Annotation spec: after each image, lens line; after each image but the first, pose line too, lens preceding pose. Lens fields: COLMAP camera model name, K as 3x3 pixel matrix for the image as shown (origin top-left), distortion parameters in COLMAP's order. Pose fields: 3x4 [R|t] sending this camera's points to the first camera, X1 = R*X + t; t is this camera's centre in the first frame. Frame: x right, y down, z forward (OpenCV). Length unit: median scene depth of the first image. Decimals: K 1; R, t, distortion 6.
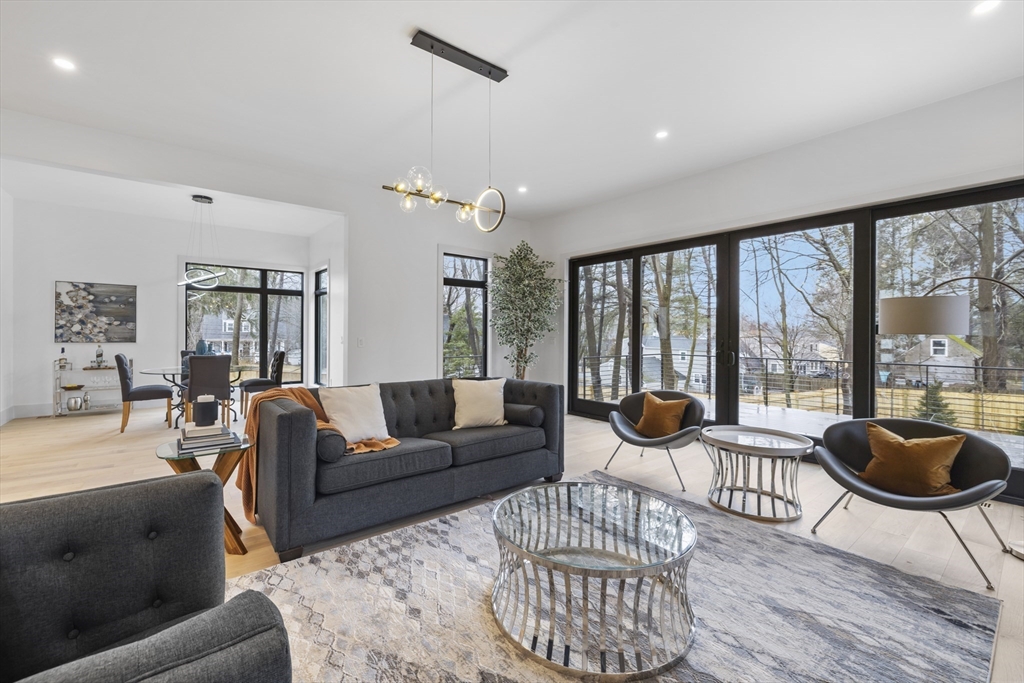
lens RADIAL K [[429.1, 0, 508.5], [0, 429.1, 332.7], [0, 0, 1]] dist [-0.001978, -0.000154]
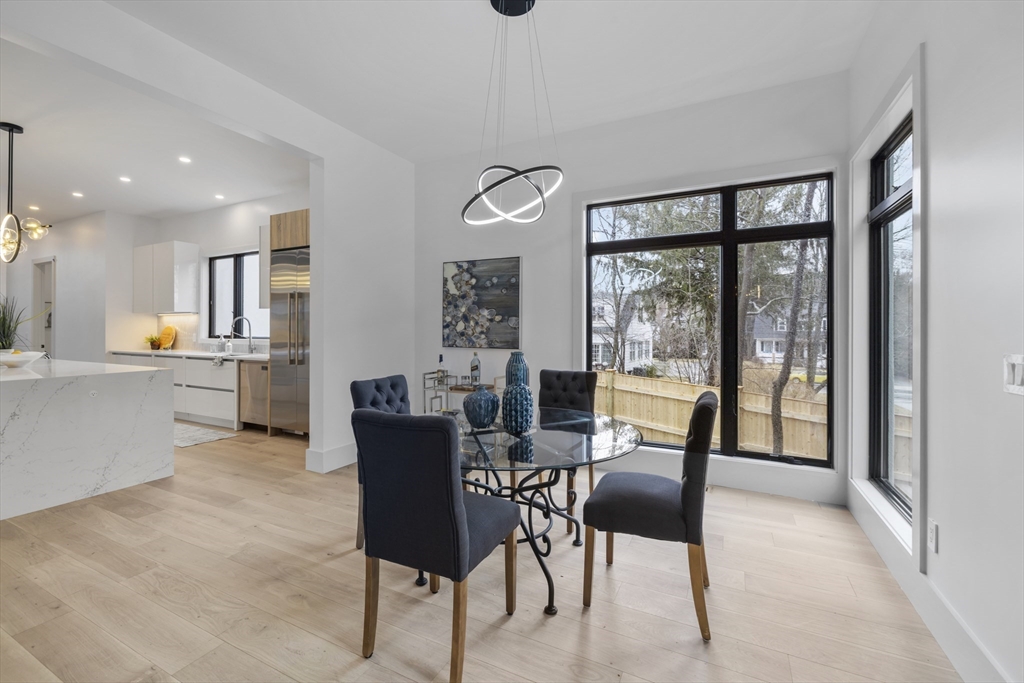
lens RADIAL K [[429.1, 0, 509.1], [0, 429.1, 330.7], [0, 0, 1]] dist [-0.001978, -0.000154]
pose [[0.402371, -0.003518, -0.915470, -0.329158], [0.001590, 0.999994, -0.003144, -0.001950], [0.915475, -0.000191, 0.402374, 0.778050]]
